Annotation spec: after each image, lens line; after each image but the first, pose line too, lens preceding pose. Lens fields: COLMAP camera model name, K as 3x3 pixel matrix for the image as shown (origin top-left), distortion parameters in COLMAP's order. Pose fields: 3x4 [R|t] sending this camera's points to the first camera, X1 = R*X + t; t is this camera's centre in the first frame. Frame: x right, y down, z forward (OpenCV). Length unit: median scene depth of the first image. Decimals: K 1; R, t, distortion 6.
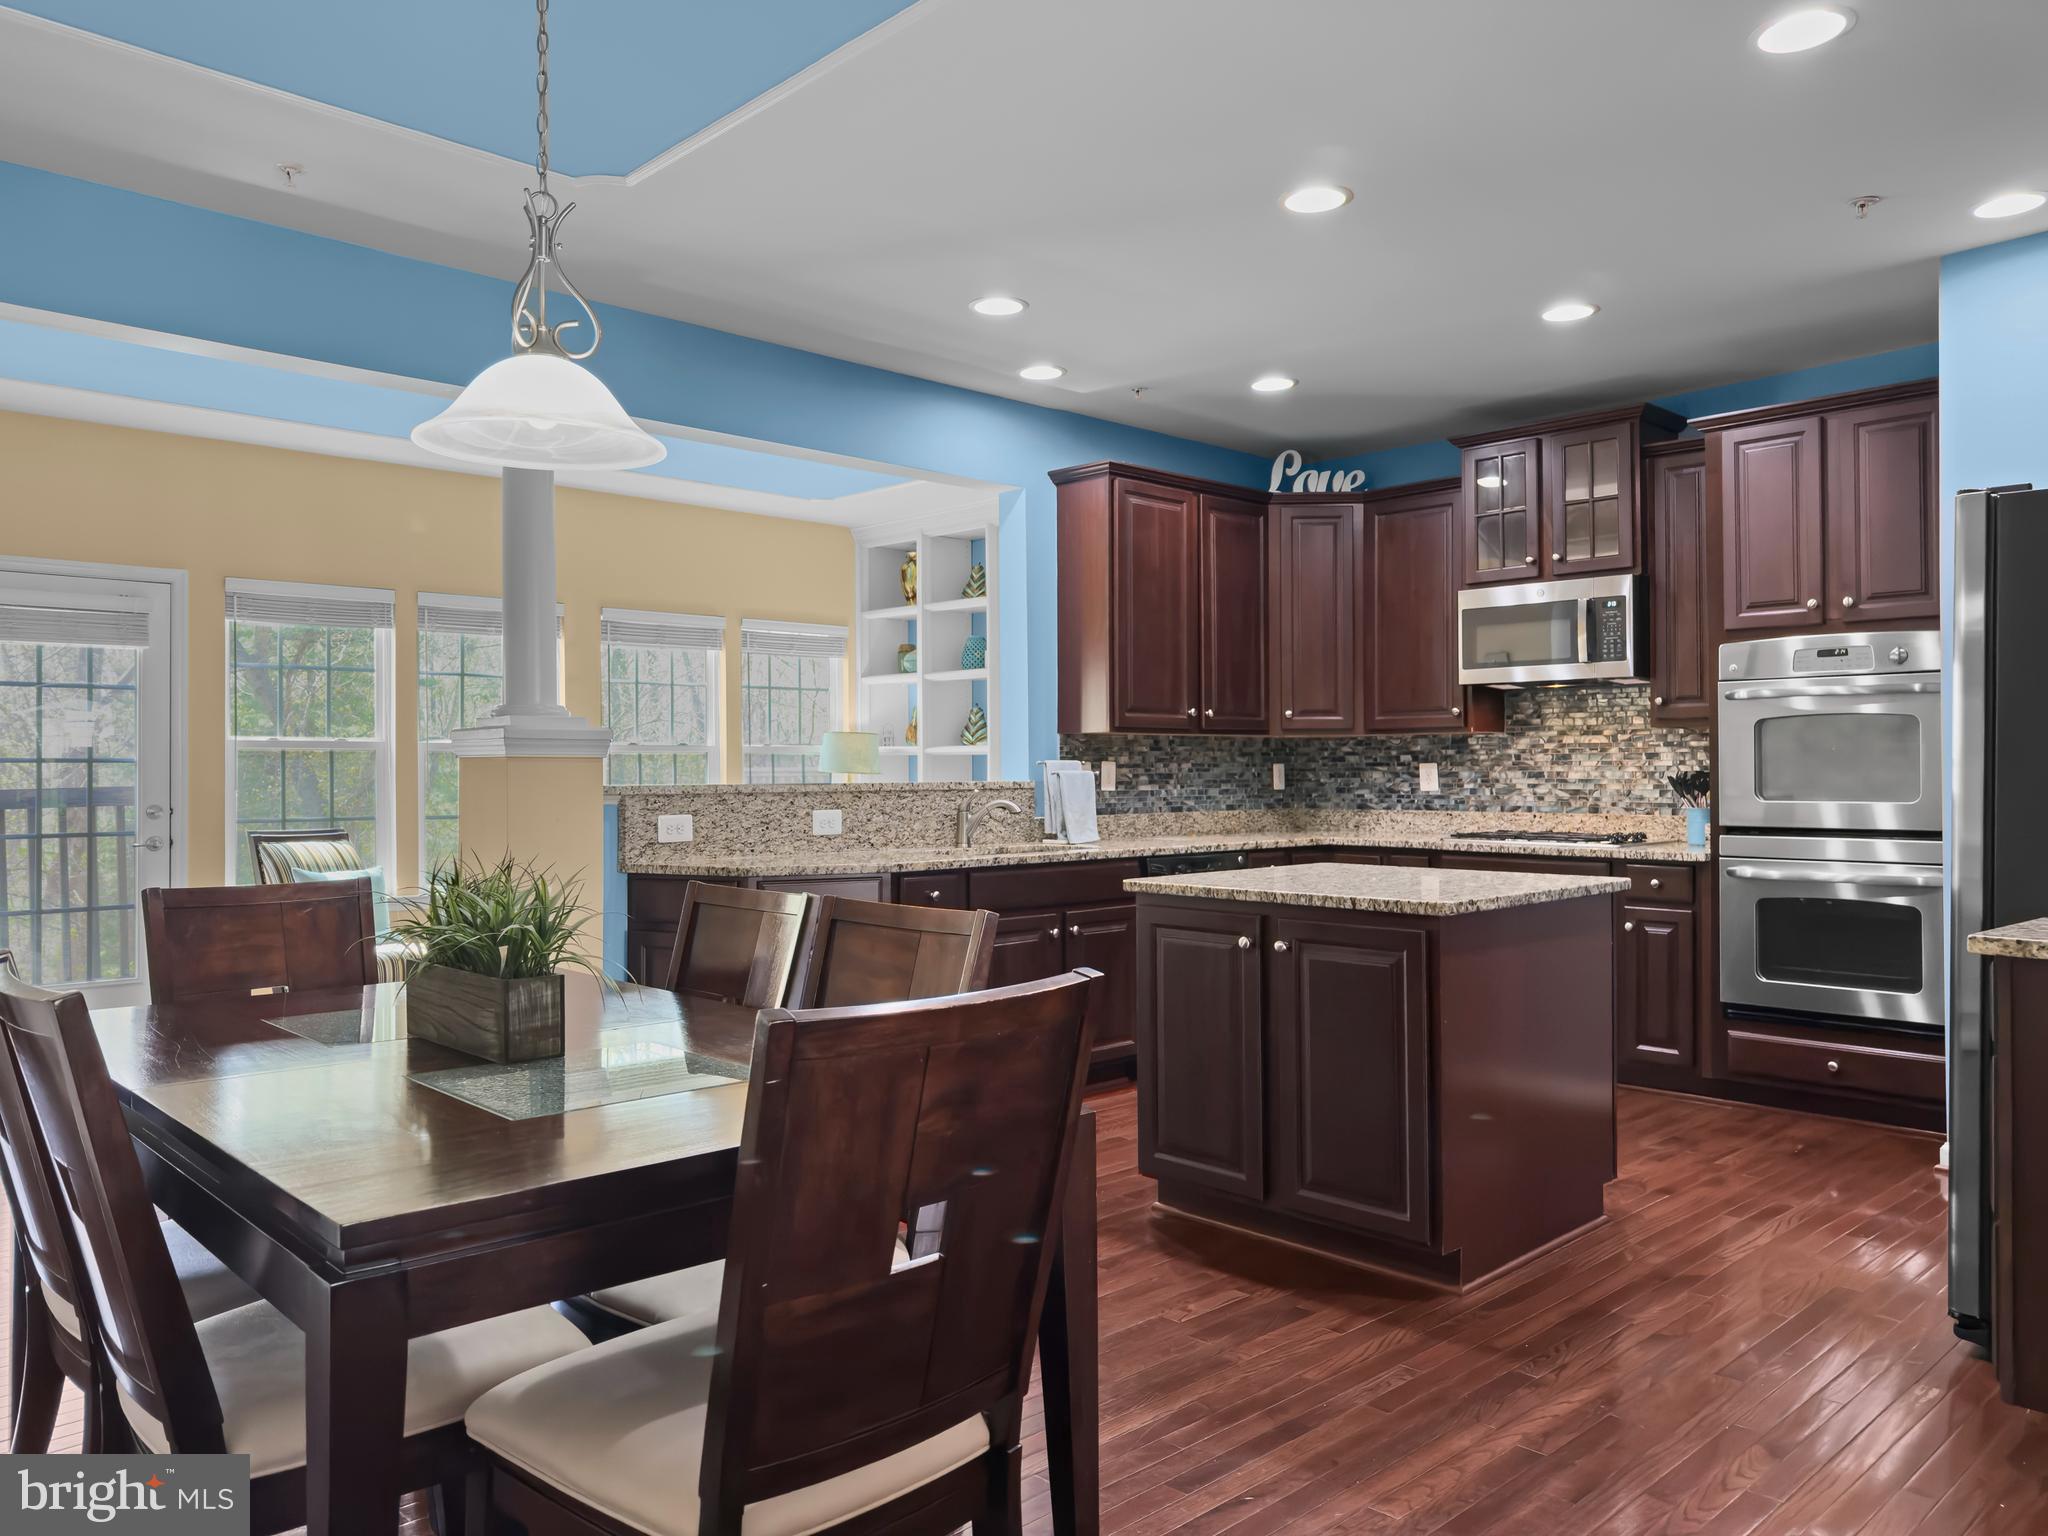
lens RADIAL K [[1446.5, 0, 992.7], [0, 1446.5, 761.8], [0, 0, 1]] dist [0.004898, -0.064663]
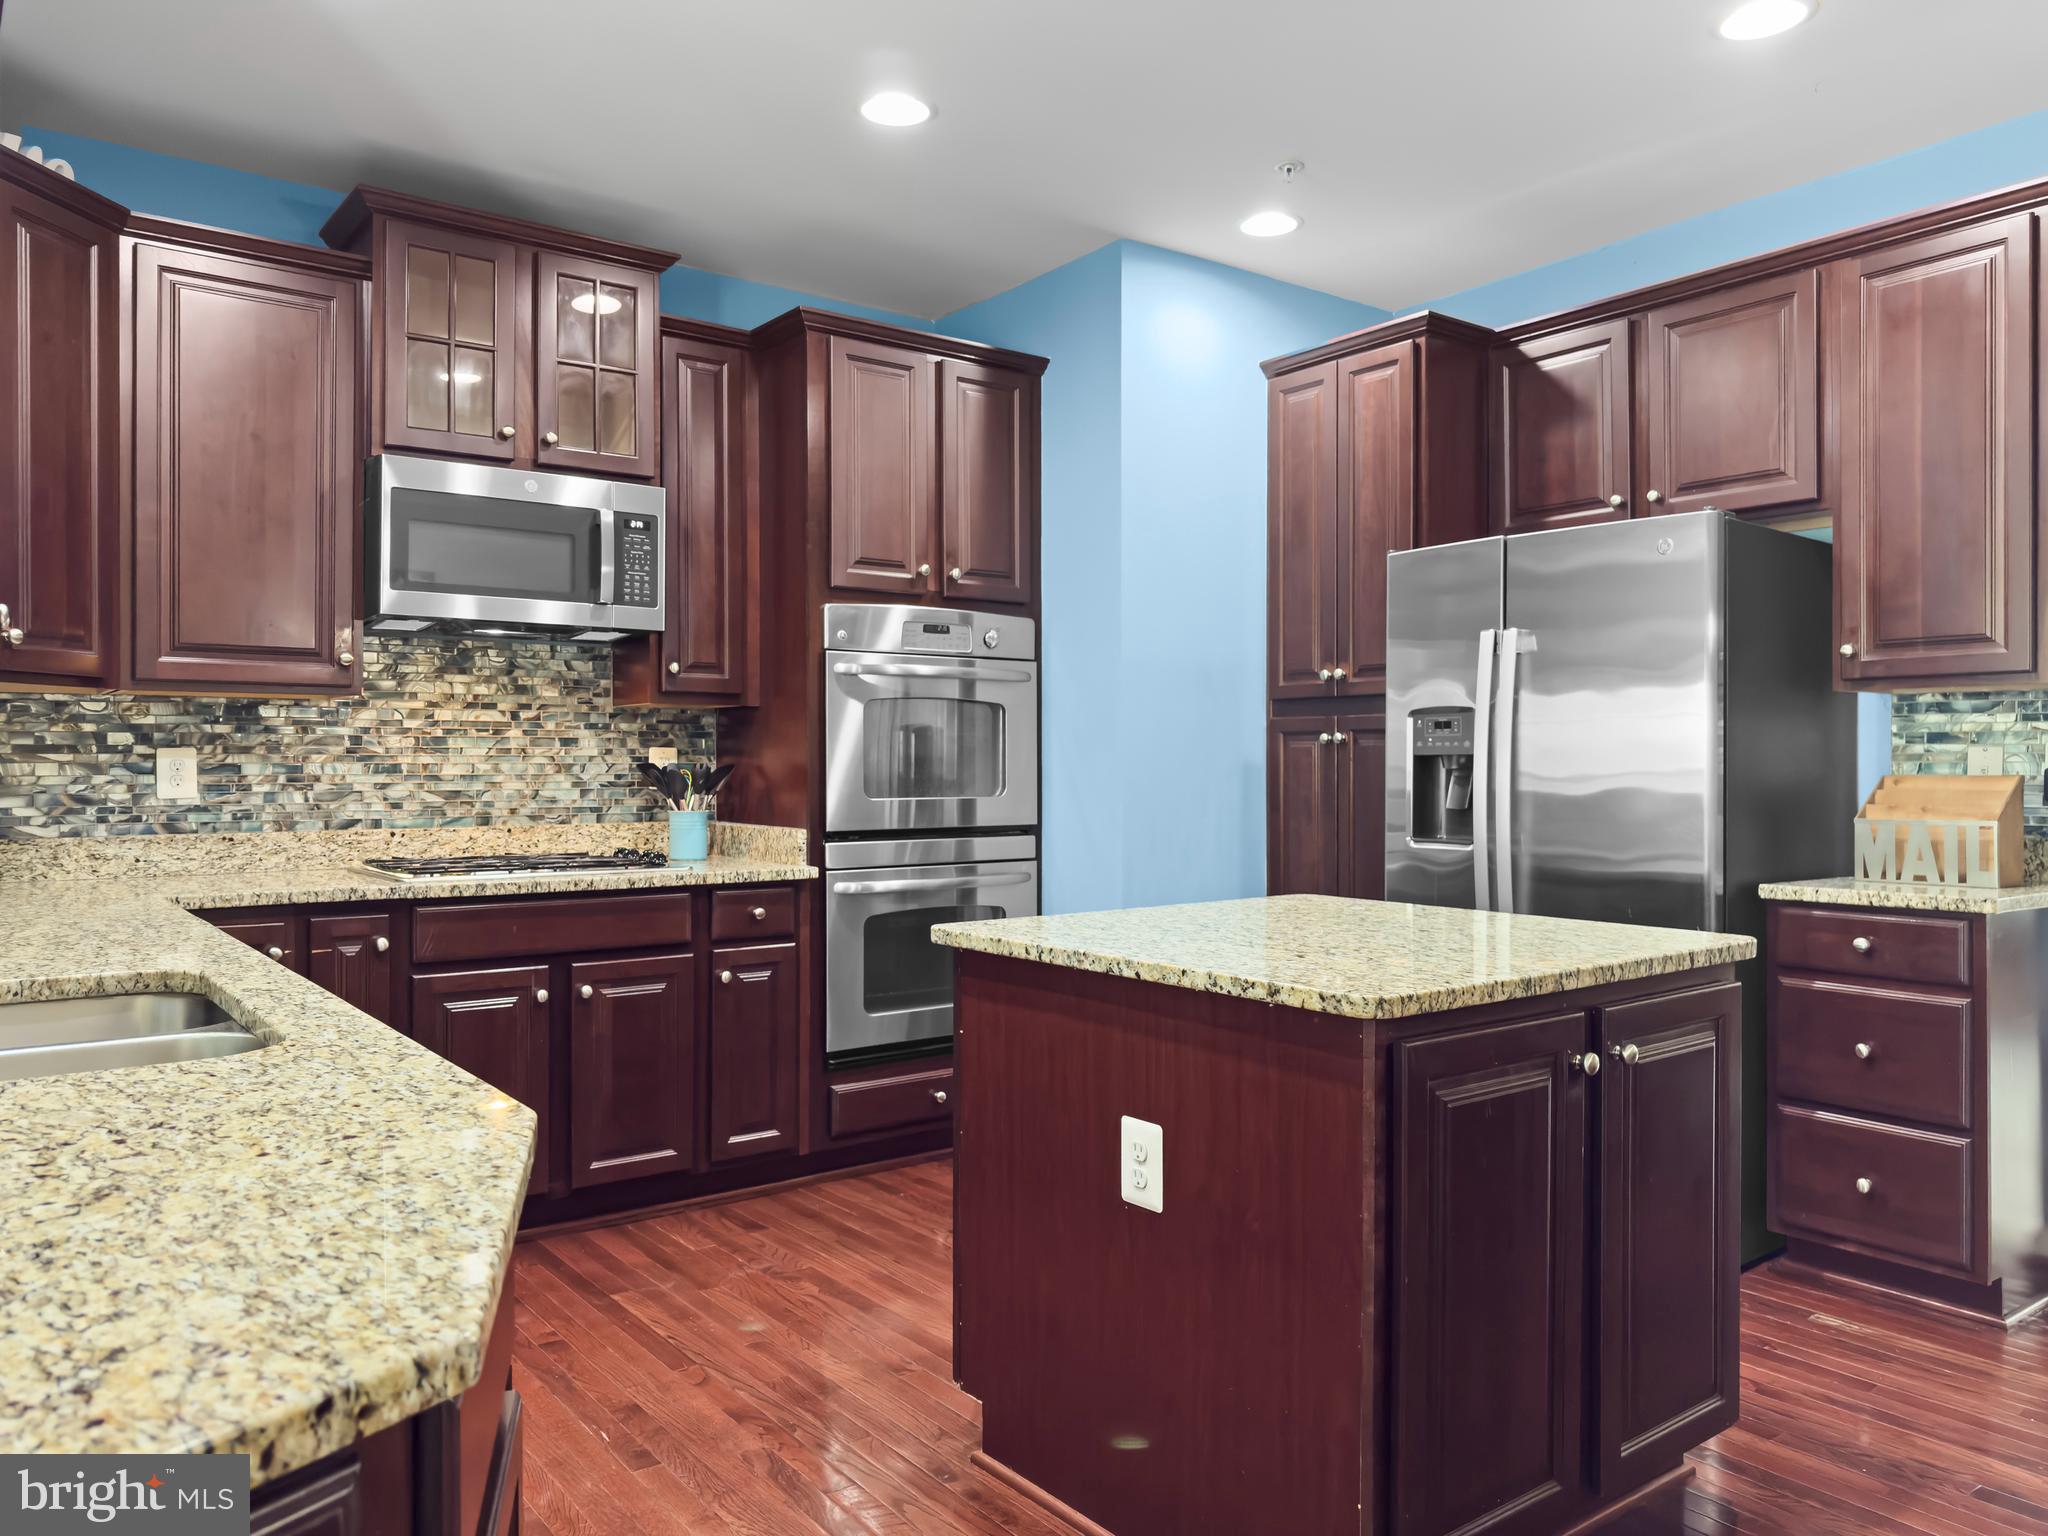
lens RADIAL K [[1459.8, 0, 1024.0], [0, 1459.8, 768.0], [0, 0, 1]] dist [-0.006228, -0.006553]
pose [[0.096216, 0.000056, 0.995361, -0.238244], [-0.005390, 0.999985, 0.000464, 0.007118], [-0.995346, -0.005409, 0.096215, 0.683584]]
